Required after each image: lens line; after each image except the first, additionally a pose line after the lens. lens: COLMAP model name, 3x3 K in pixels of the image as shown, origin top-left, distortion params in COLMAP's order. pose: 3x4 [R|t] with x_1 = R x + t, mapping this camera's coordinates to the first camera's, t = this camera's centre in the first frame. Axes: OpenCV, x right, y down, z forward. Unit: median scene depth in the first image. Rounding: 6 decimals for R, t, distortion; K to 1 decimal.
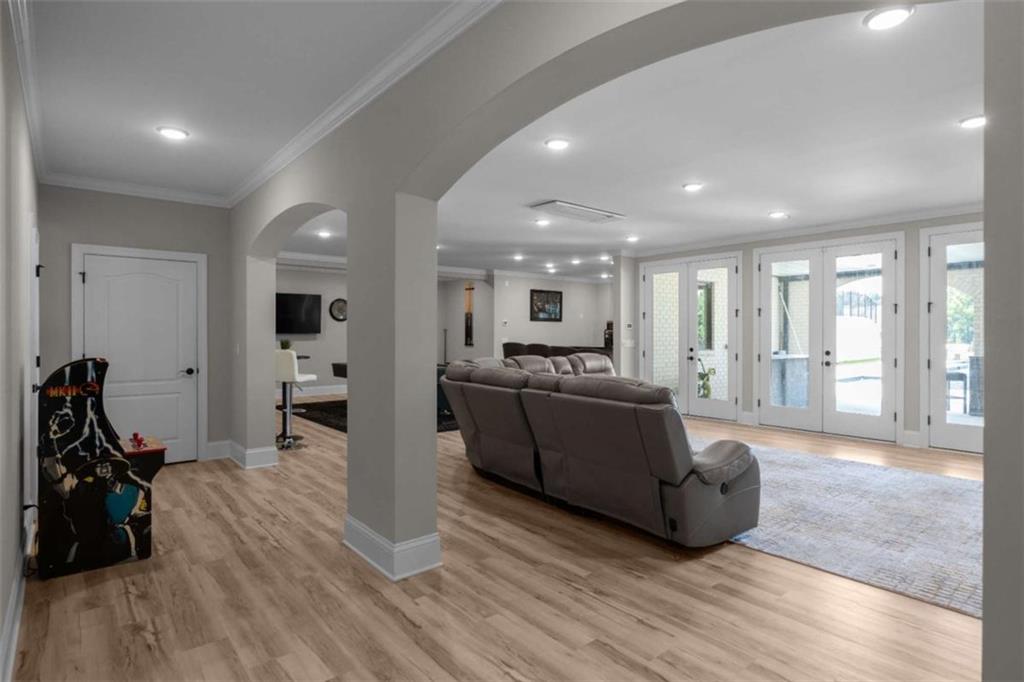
lens RADIAL K [[529.0, 0, 508.5], [0, 529.0, 334.2], [0, 0, 1]] dist [-0.012101, 0.001784]
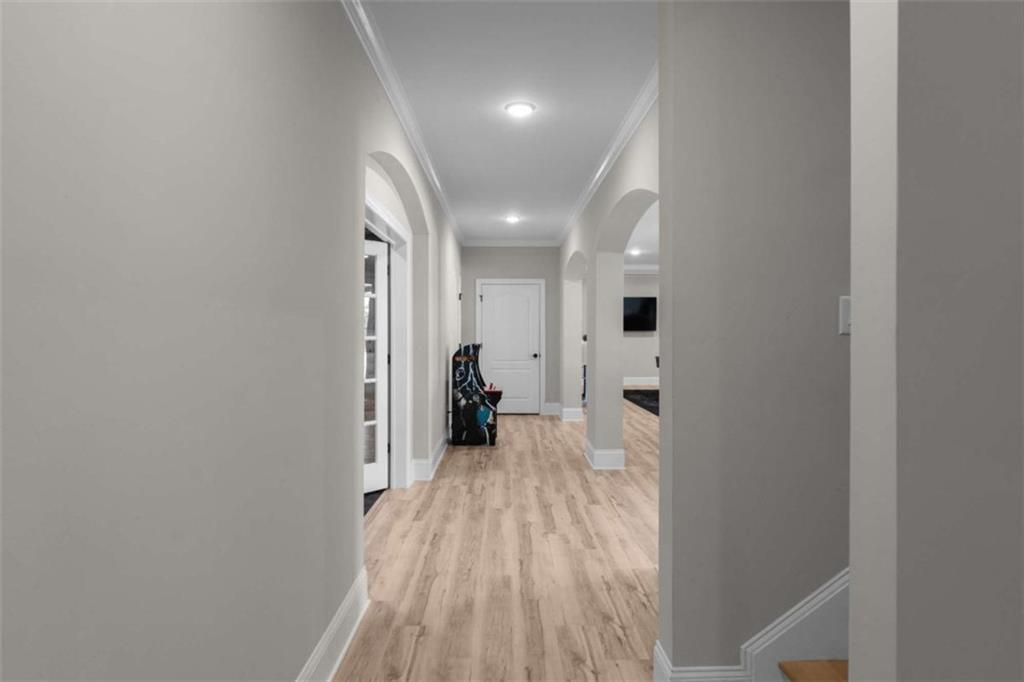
lens RADIAL K [[520.3, 0, 511.2], [0, 520.3, 338.5], [0, 0, 1]] dist [-0.000408, 0.000000]
pose [[0.787430, 0.011035, -0.616306, 0.583990], [-0.003230, 0.999900, 0.013776, -0.001953], [0.616396, -0.008857, 0.787387, -0.510601]]
